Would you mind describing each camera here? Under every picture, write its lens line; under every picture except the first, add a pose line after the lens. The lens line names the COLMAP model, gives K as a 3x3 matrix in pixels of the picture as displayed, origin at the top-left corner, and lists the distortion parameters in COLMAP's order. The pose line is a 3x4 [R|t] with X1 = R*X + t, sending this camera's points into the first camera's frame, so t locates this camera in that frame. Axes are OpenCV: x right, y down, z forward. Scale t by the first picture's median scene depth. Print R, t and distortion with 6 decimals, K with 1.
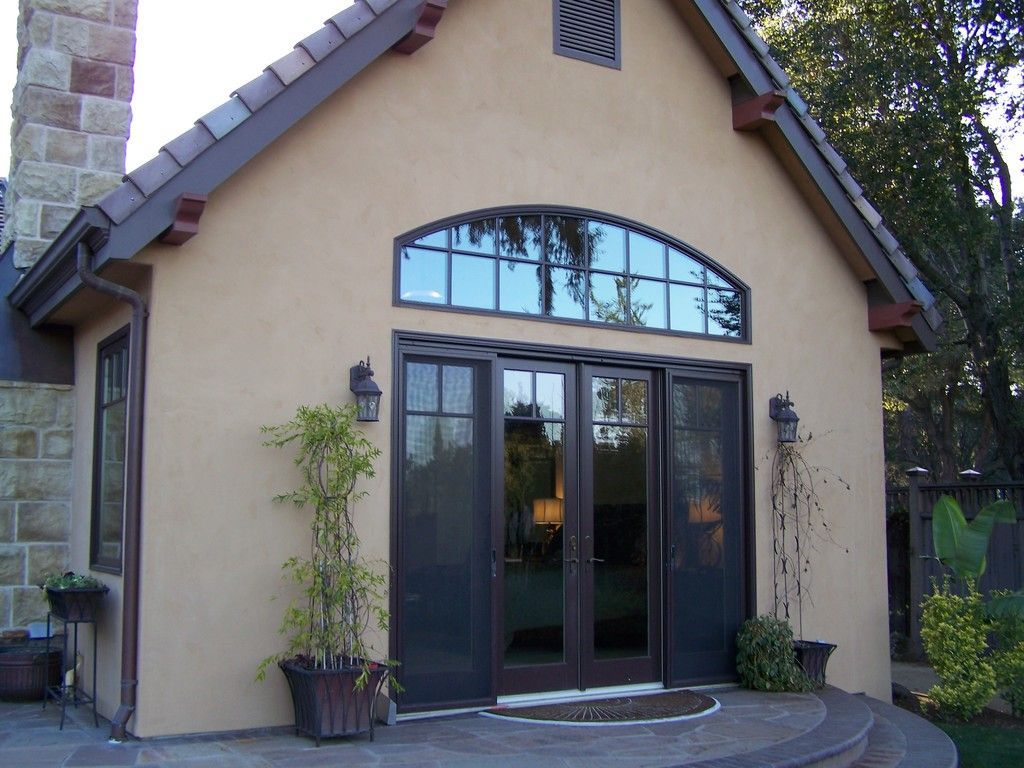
lens RADIAL K [[1093.0, 0, 512.0], [0, 1093.0, 384.0], [0, 0, 1]] dist [-0.133499, 0.018151]
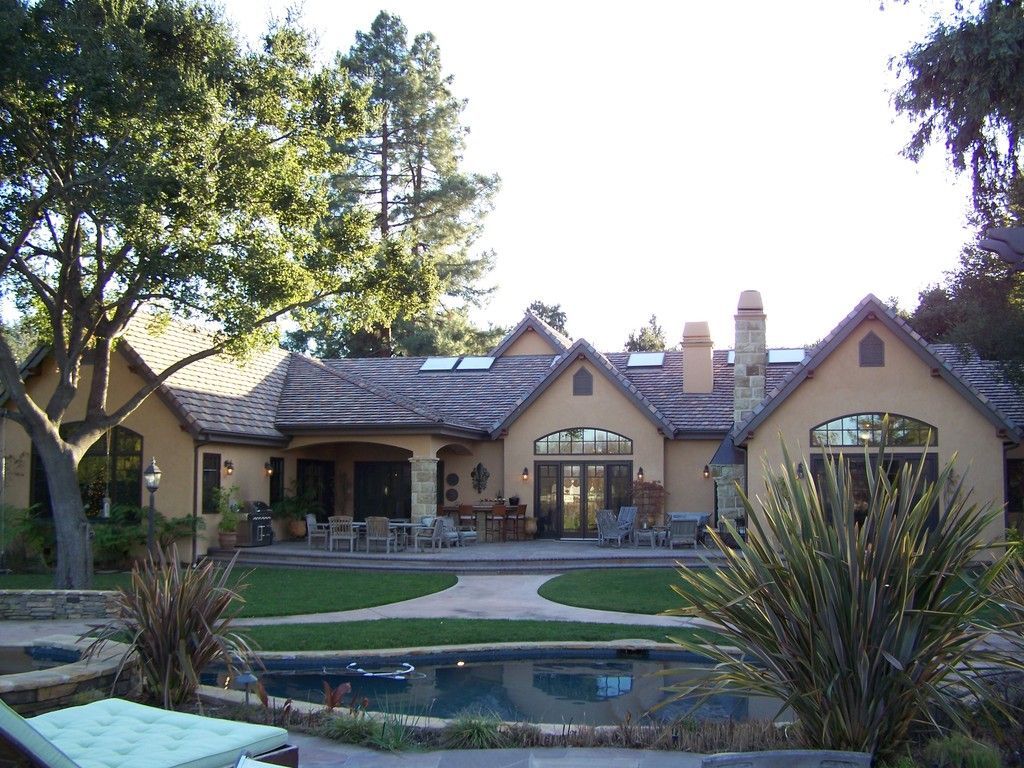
lens RADIAL K [[1093.0, 0, 512.0], [0, 1093.0, 384.0], [0, 0, 1]] dist [-0.133499, 0.018151]
pose [[0.704355, -0.060212, -0.707289, 1.522766], [0.069288, 0.997470, -0.015914, -0.247684], [0.706458, -0.037798, 0.706745, -2.003077]]
